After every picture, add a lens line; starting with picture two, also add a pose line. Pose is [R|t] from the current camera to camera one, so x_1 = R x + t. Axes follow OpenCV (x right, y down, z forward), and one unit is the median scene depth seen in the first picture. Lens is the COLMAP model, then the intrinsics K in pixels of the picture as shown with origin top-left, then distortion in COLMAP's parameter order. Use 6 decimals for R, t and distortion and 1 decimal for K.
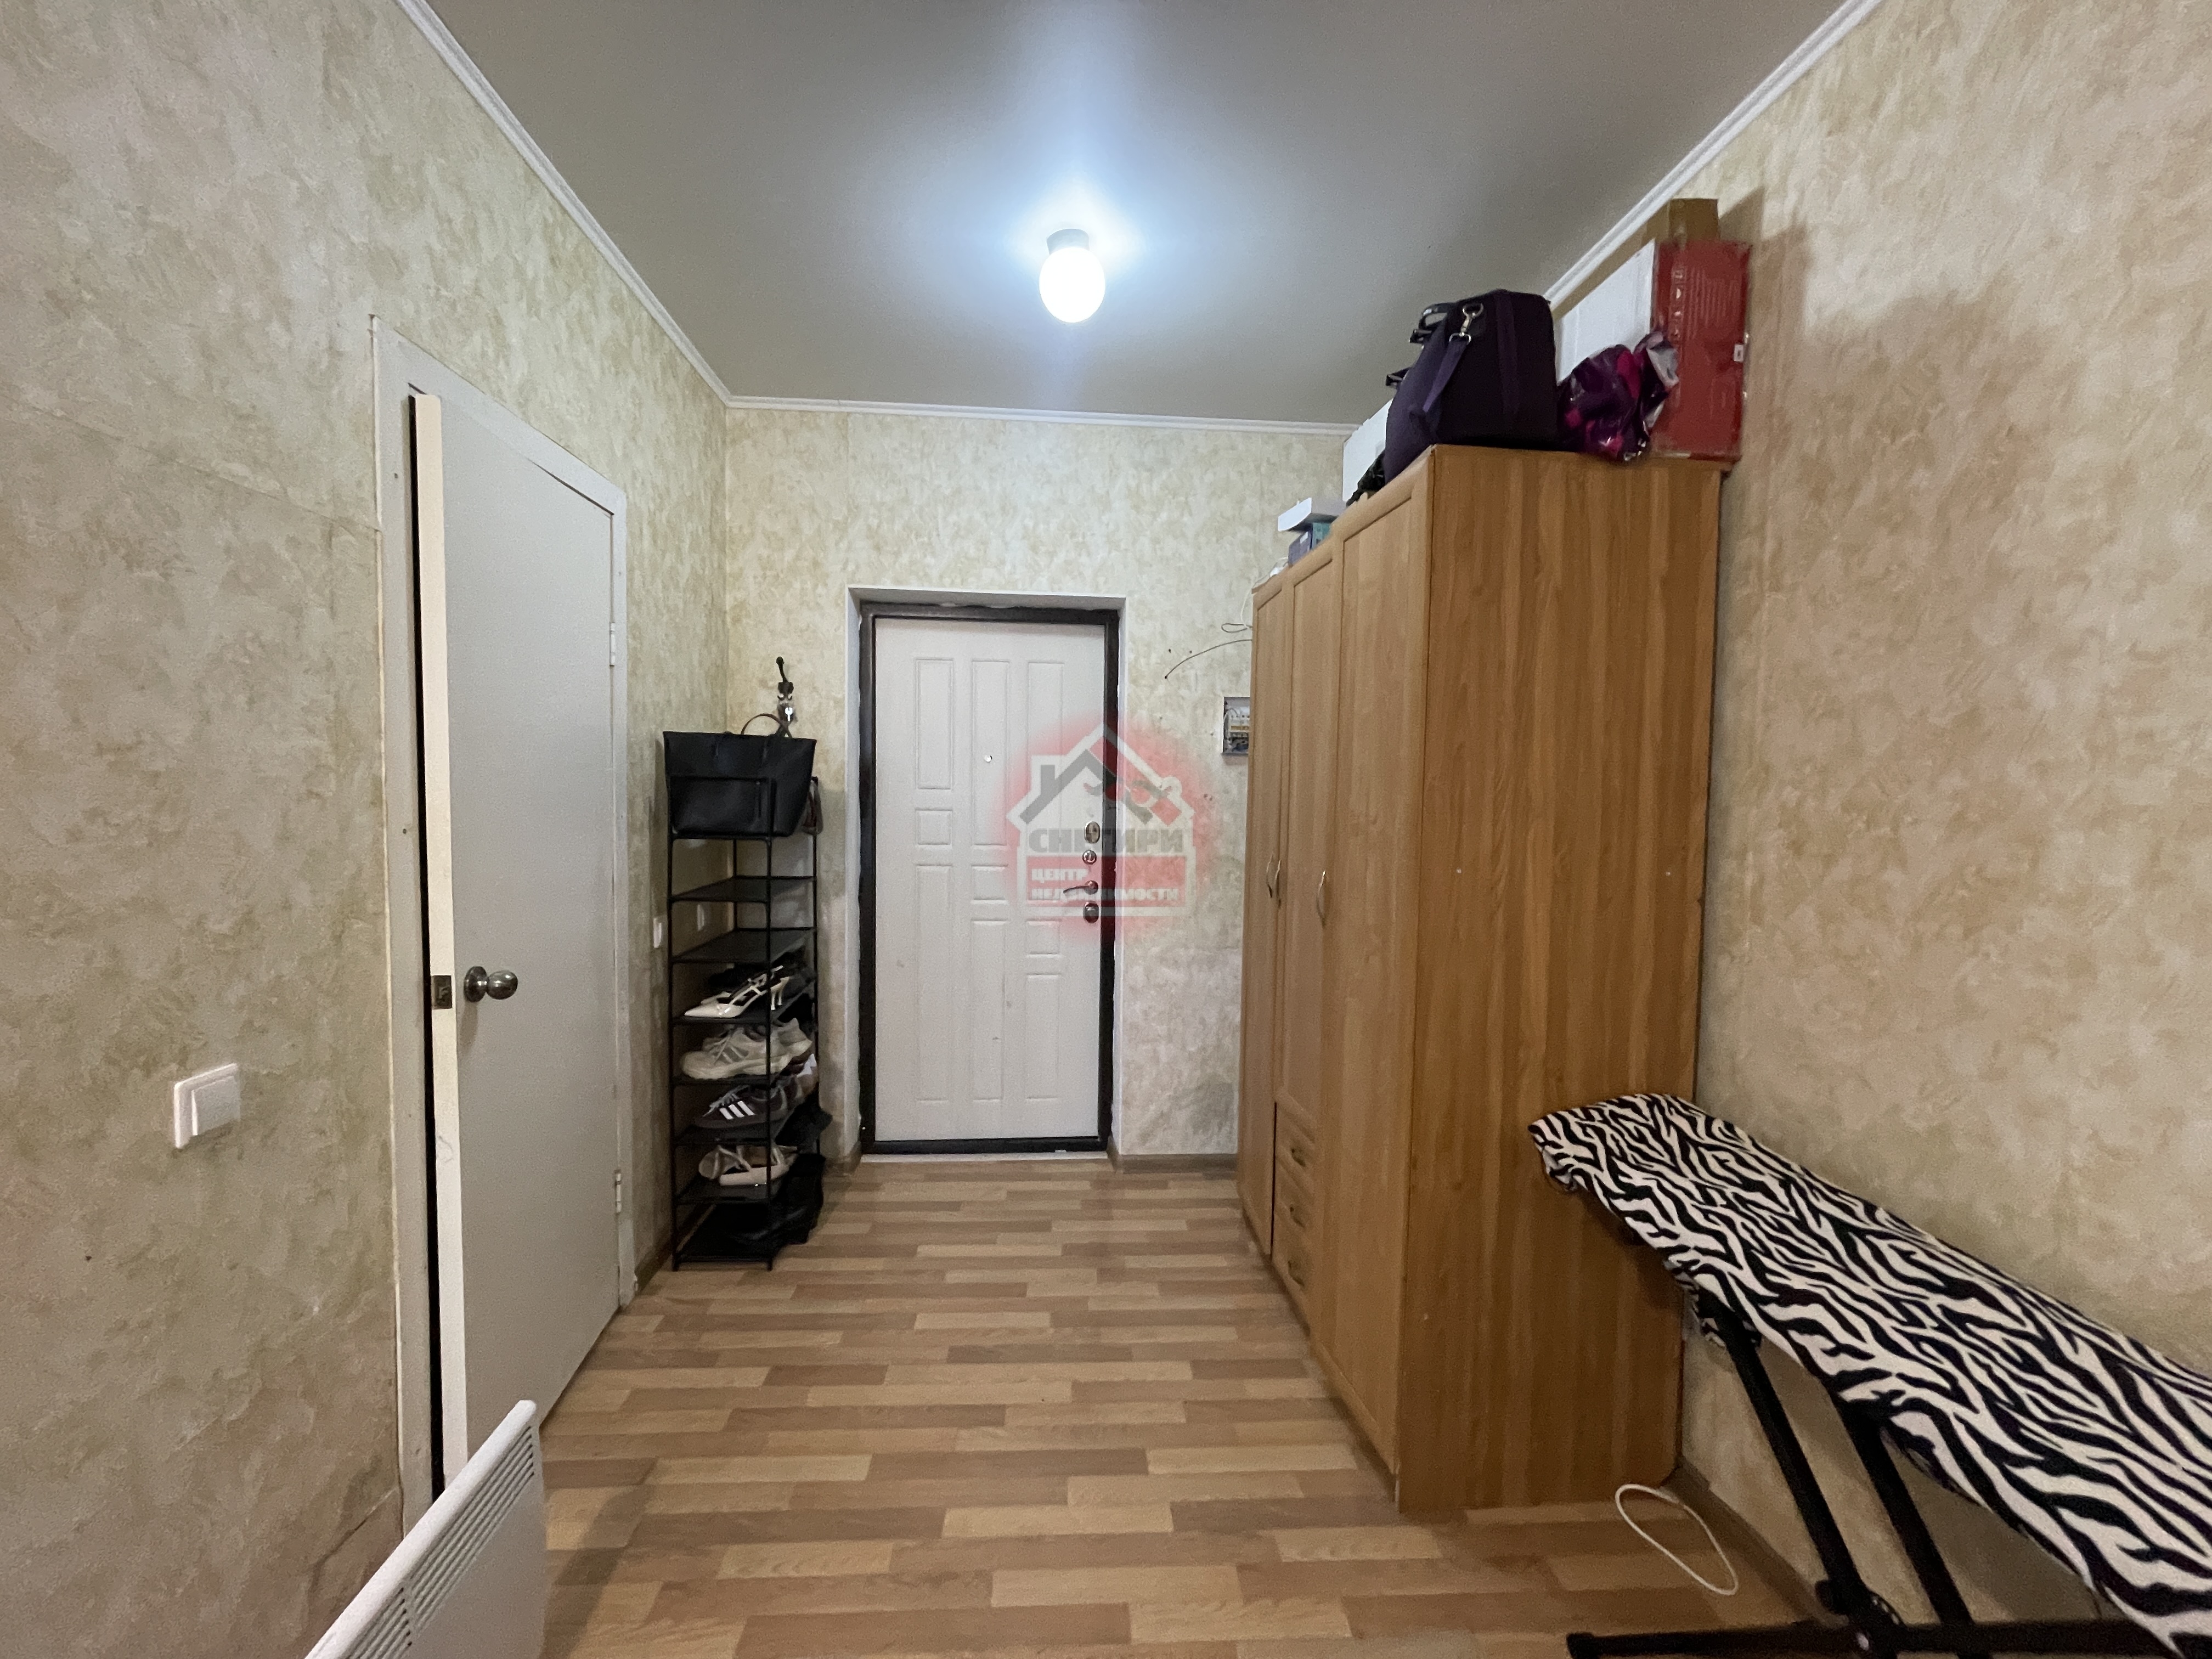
lens RADIAL K [[890.4, 0, 1099.3], [0, 890.4, 838.0], [0, 0, 1]] dist [-0.002548, 0.000637]
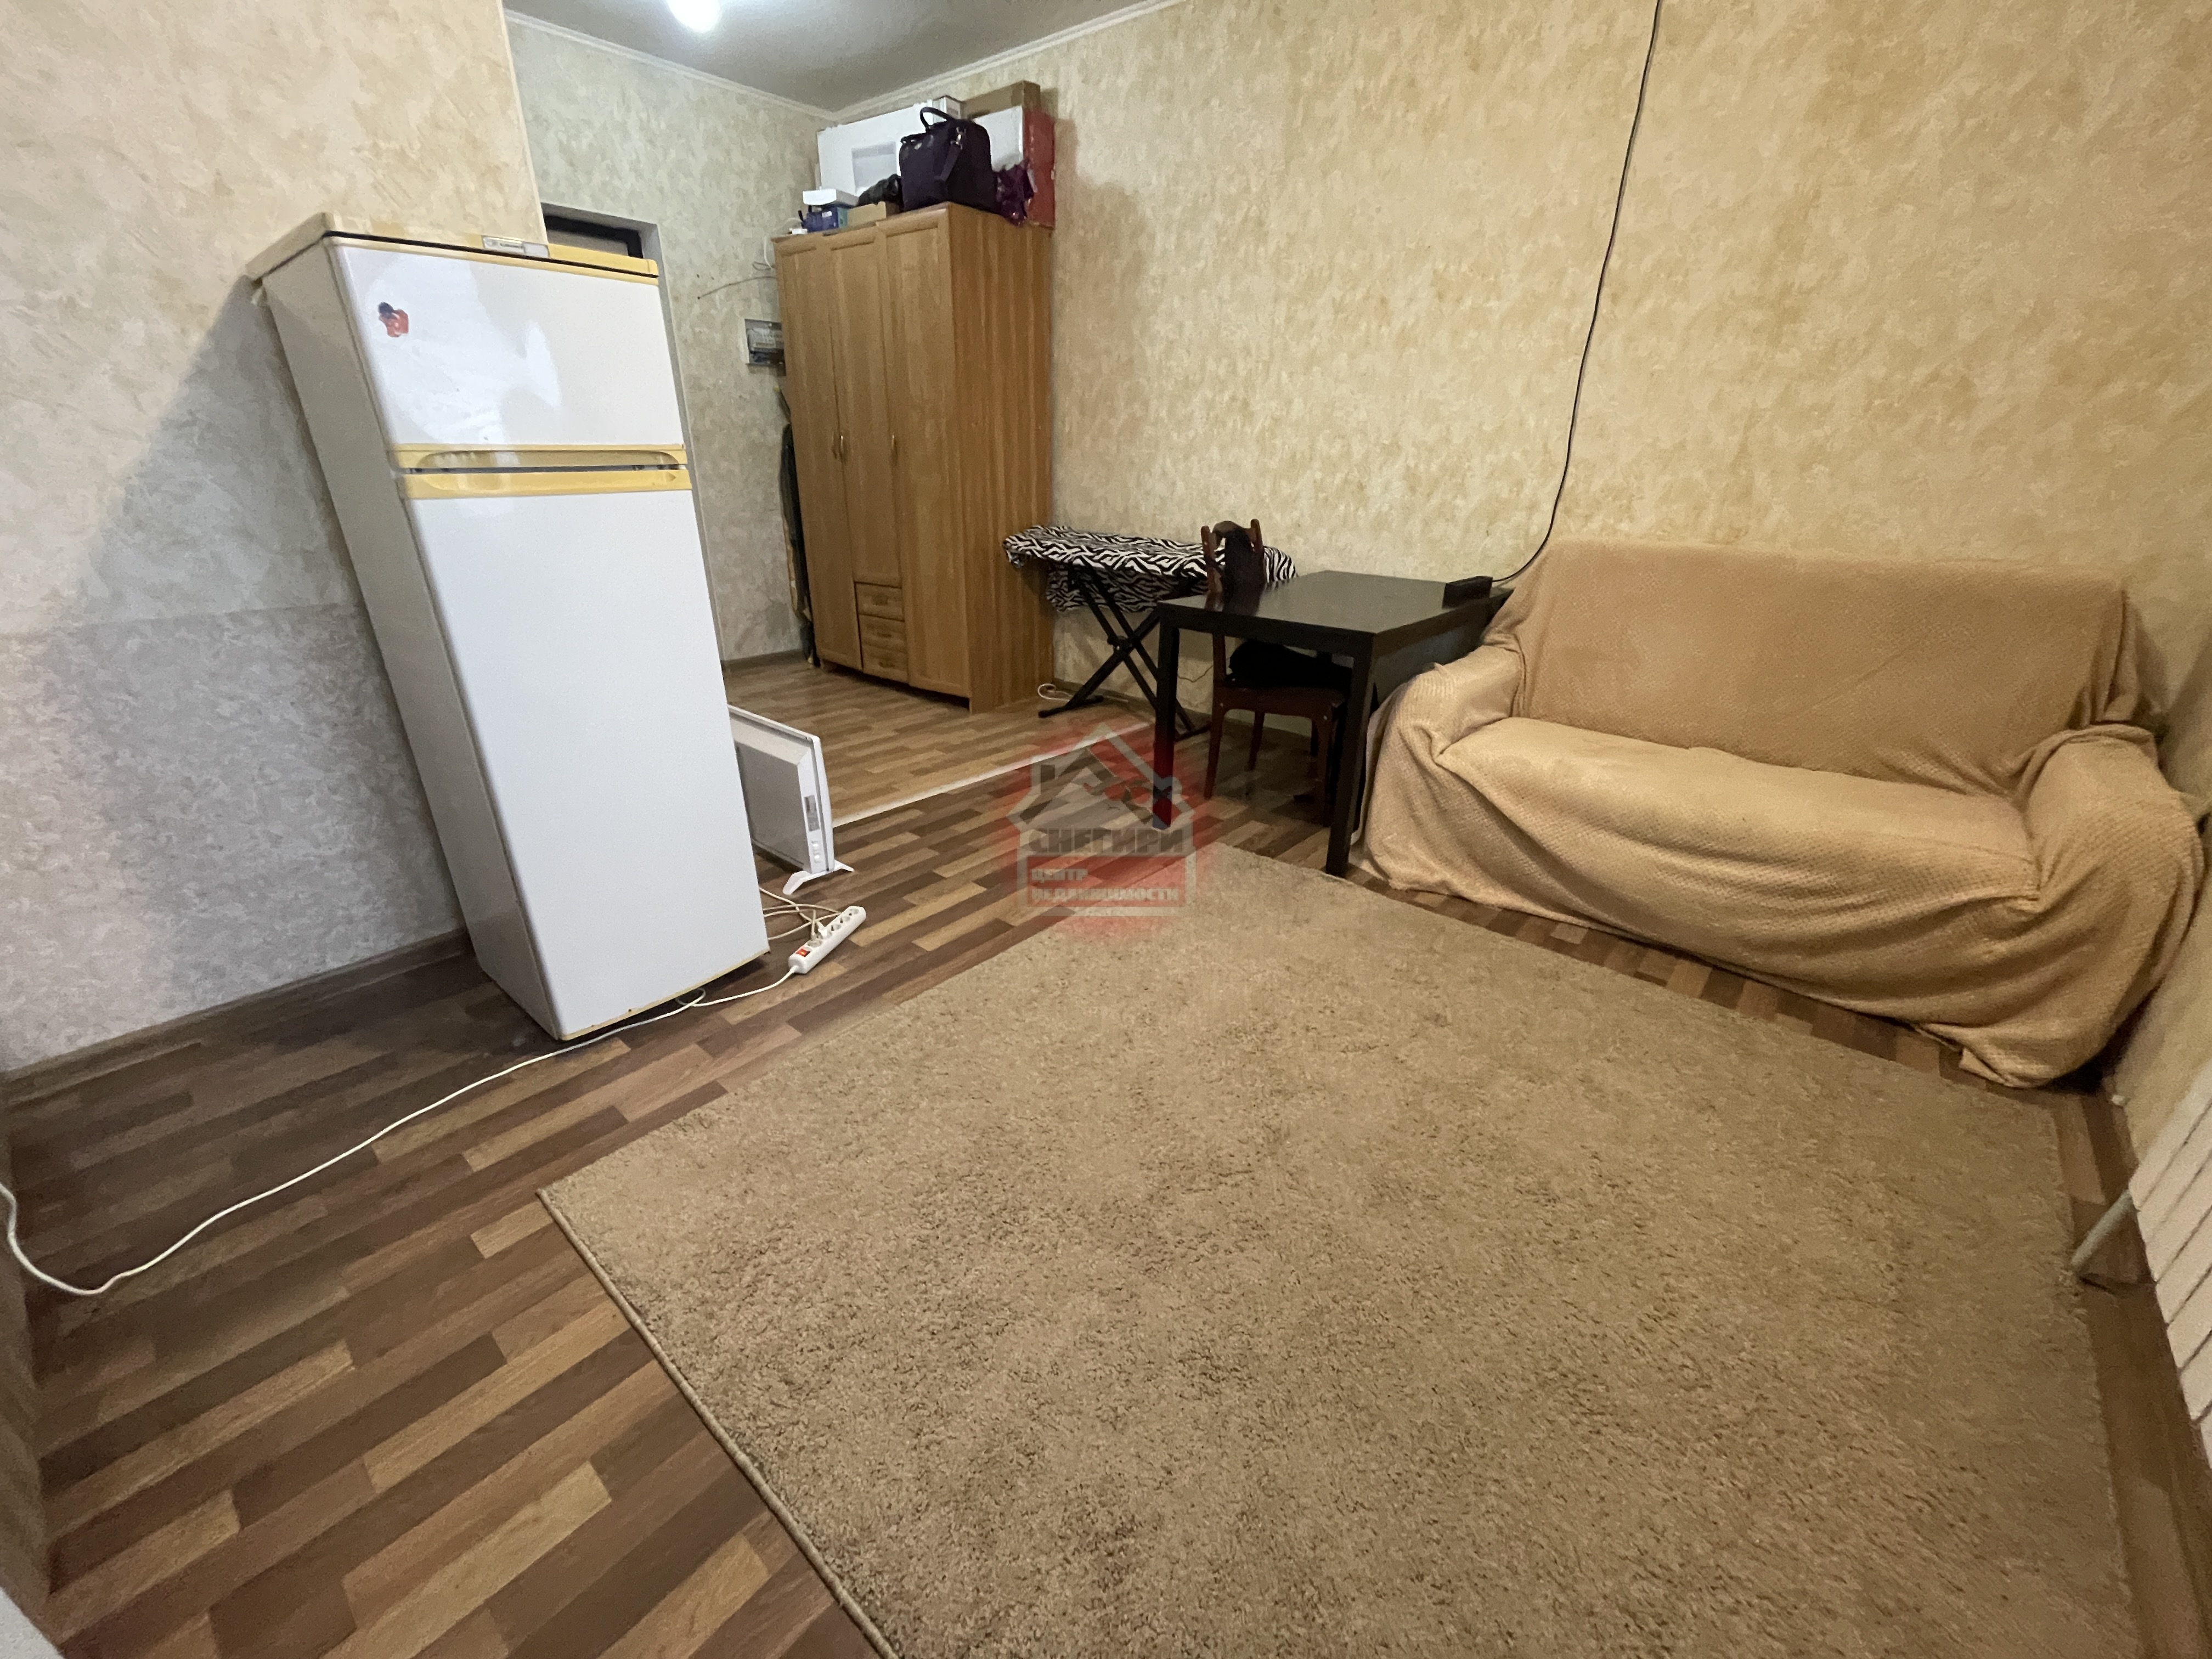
lens RADIAL K [[890.4, 0, 1097.6], [0, 890.4, 835.8], [0, 0, 1]] dist [-0.002548, 0.000637]
pose [[0.707787, -0.287924, 0.645087, -1.120632], [0.033231, 0.925730, 0.376723, 0.161048], [-0.705644, -0.245202, 0.664787, -0.978665]]
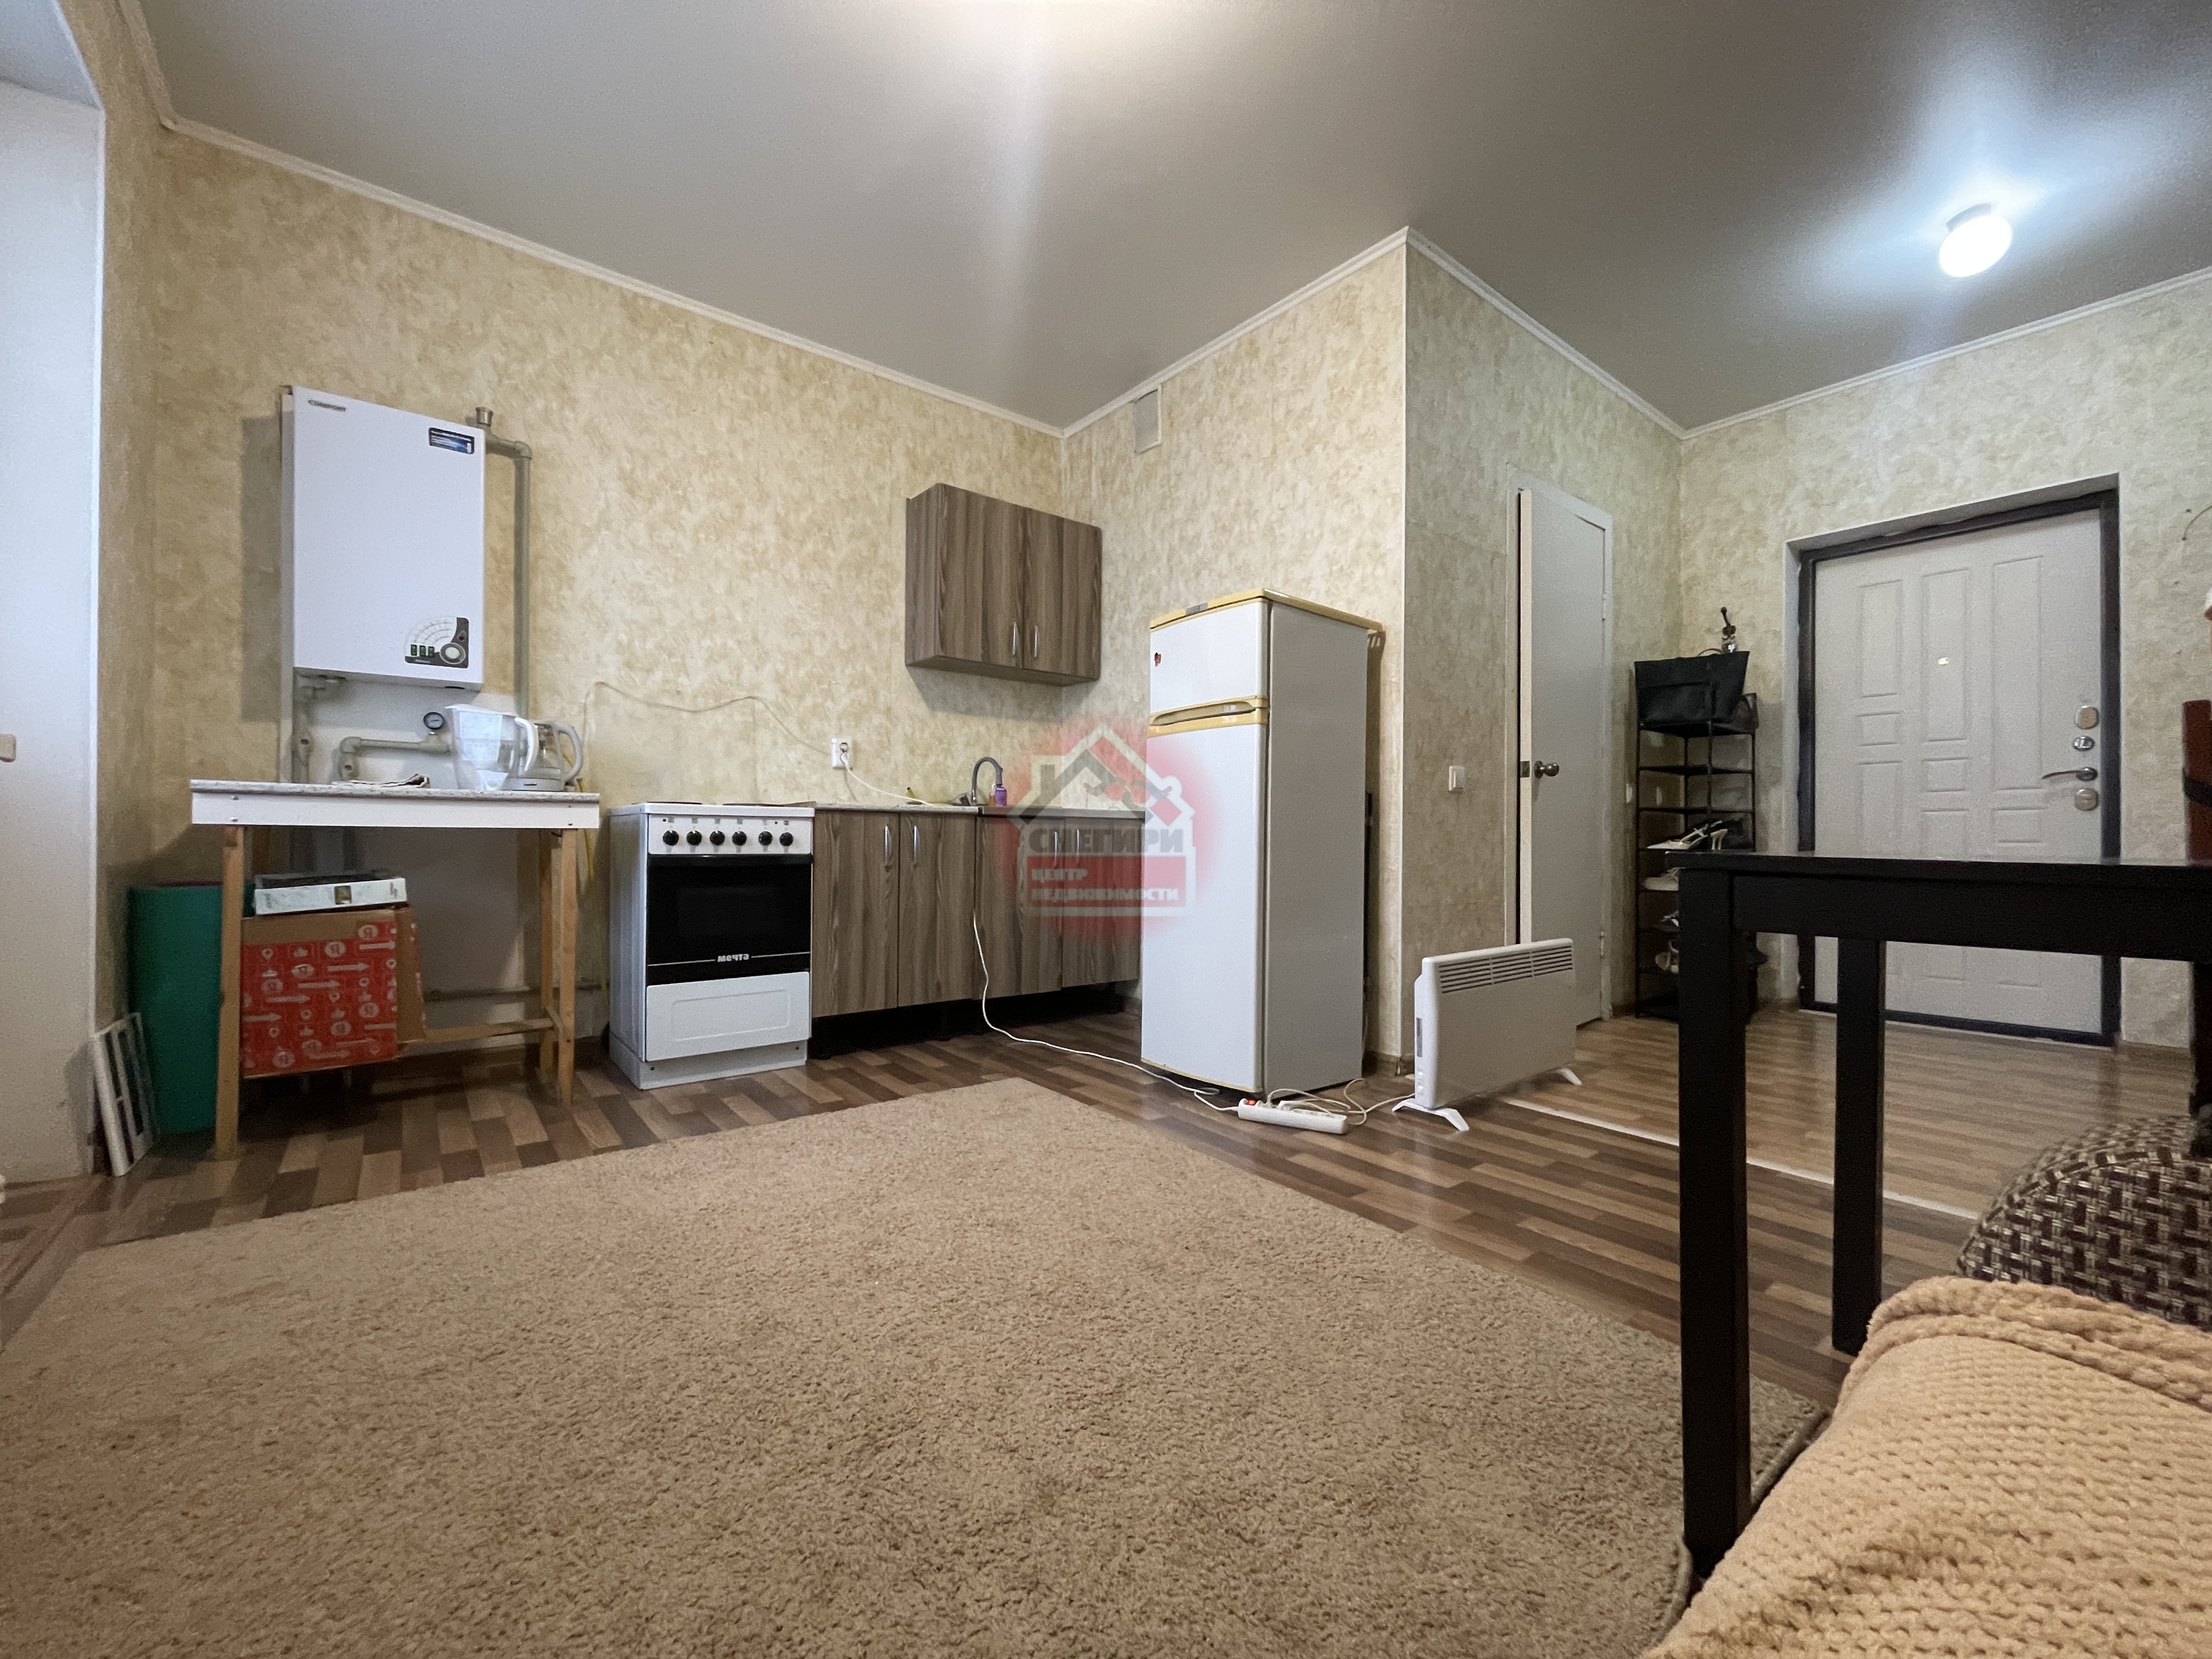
lens RADIAL K [[890.4, 0, 1098.1], [0, 890.4, 836.7], [0, 0, 1]] dist [-0.002548, 0.000637]
pose [[0.554600, -0.015906, -0.831965, 0.402004], [-0.040806, 0.998095, -0.046283, 0.429868], [0.831116, 0.059618, 0.552894, -0.895134]]
